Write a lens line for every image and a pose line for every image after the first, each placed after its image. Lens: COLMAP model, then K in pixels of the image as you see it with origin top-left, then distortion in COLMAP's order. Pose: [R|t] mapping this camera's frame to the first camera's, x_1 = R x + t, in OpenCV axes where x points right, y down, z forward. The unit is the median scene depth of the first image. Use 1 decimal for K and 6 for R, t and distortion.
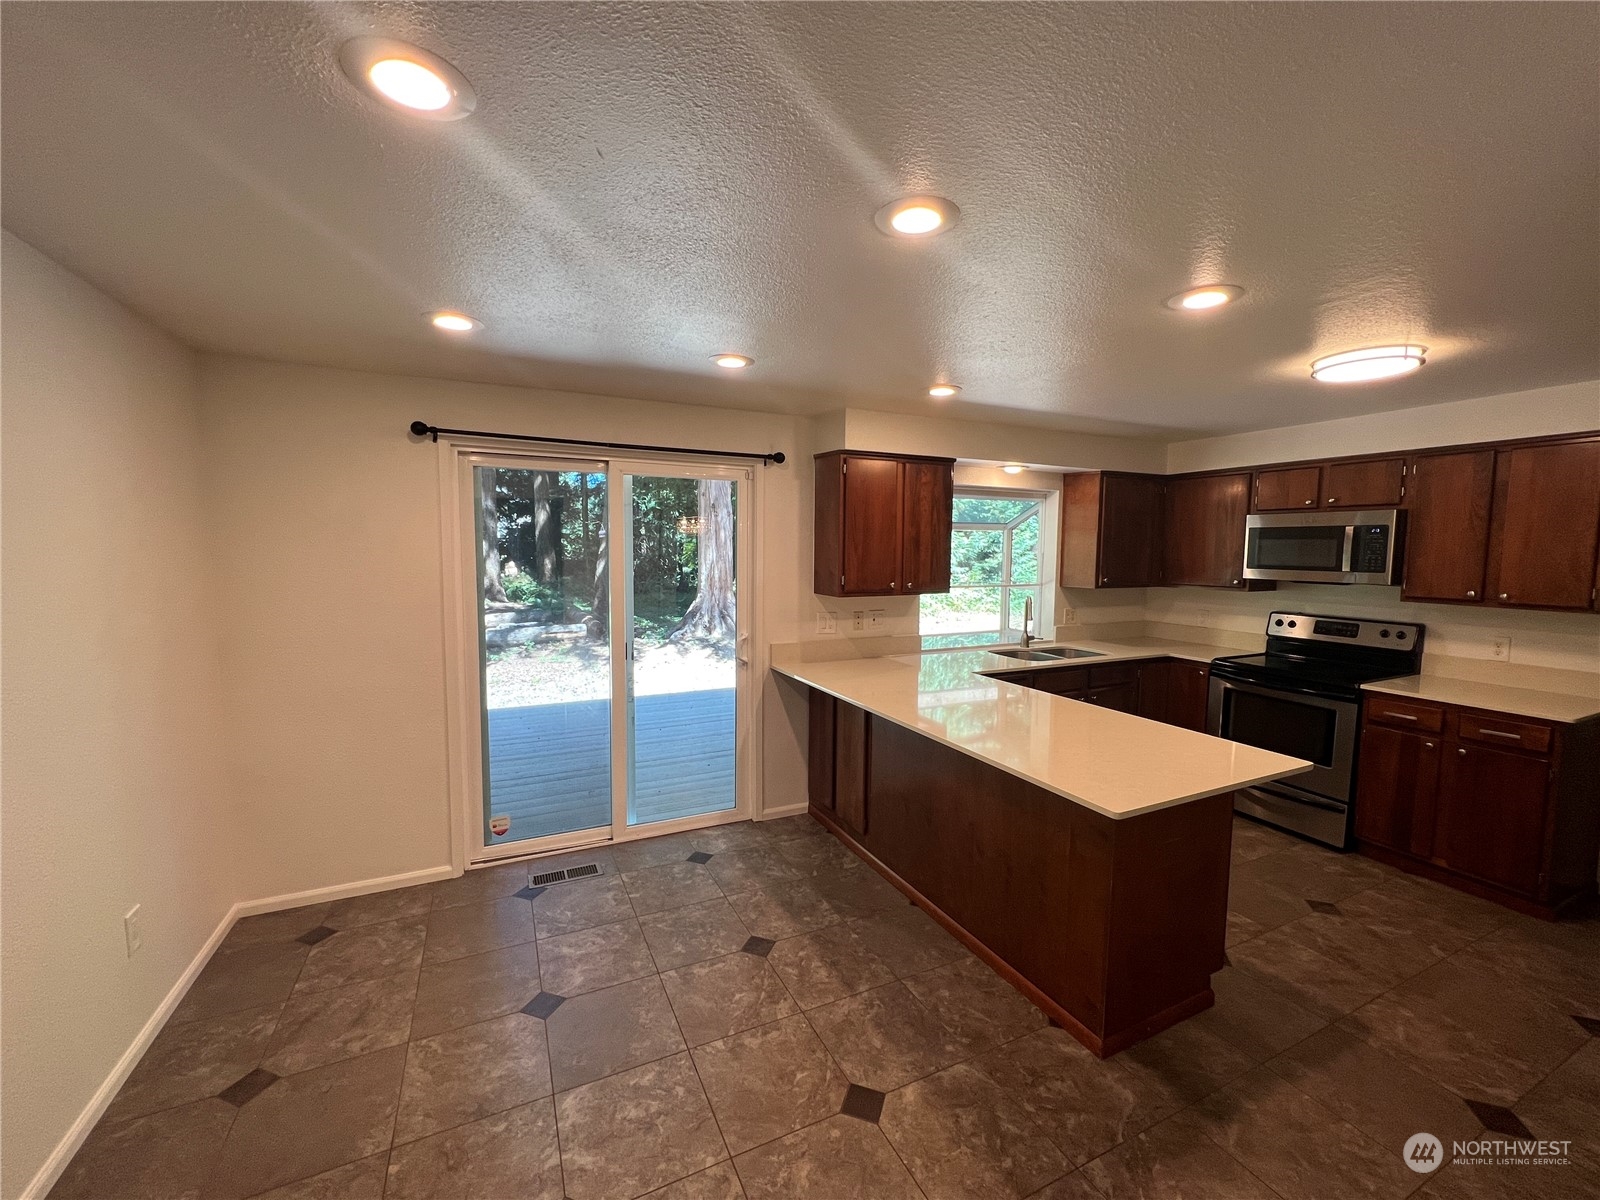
lens RADIAL K [[644.2, 0, 795.4], [0, 644.2, 600.7], [0, 0, 1]] dist [-0.003793, 0.000342]
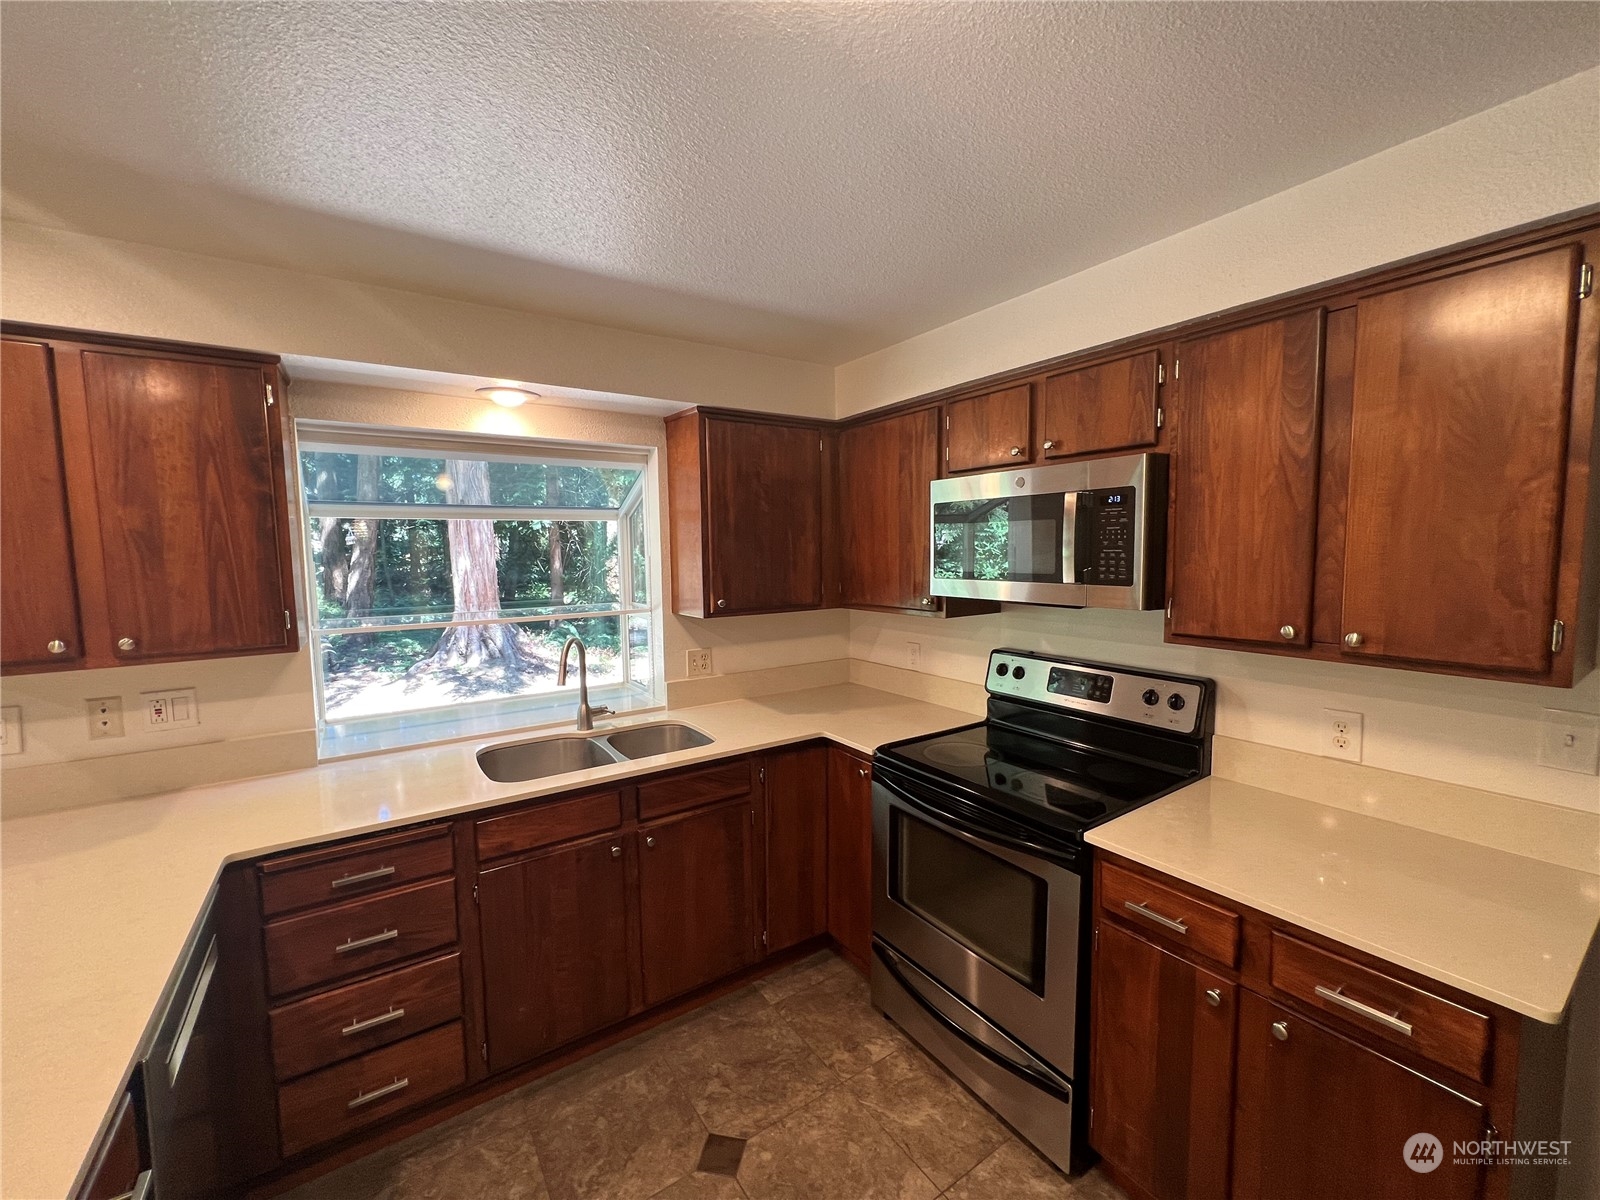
lens RADIAL K [[644.2, 0, 801.6], [0, 644.2, 599.8], [0, 0, 1]] dist [-0.003793, 0.000342]
pose [[0.987932, -0.032345, 0.151470, 0.561729], [0.032996, 0.999454, -0.001784, -0.037744], [-0.151330, 0.006760, 0.988460, 0.524597]]
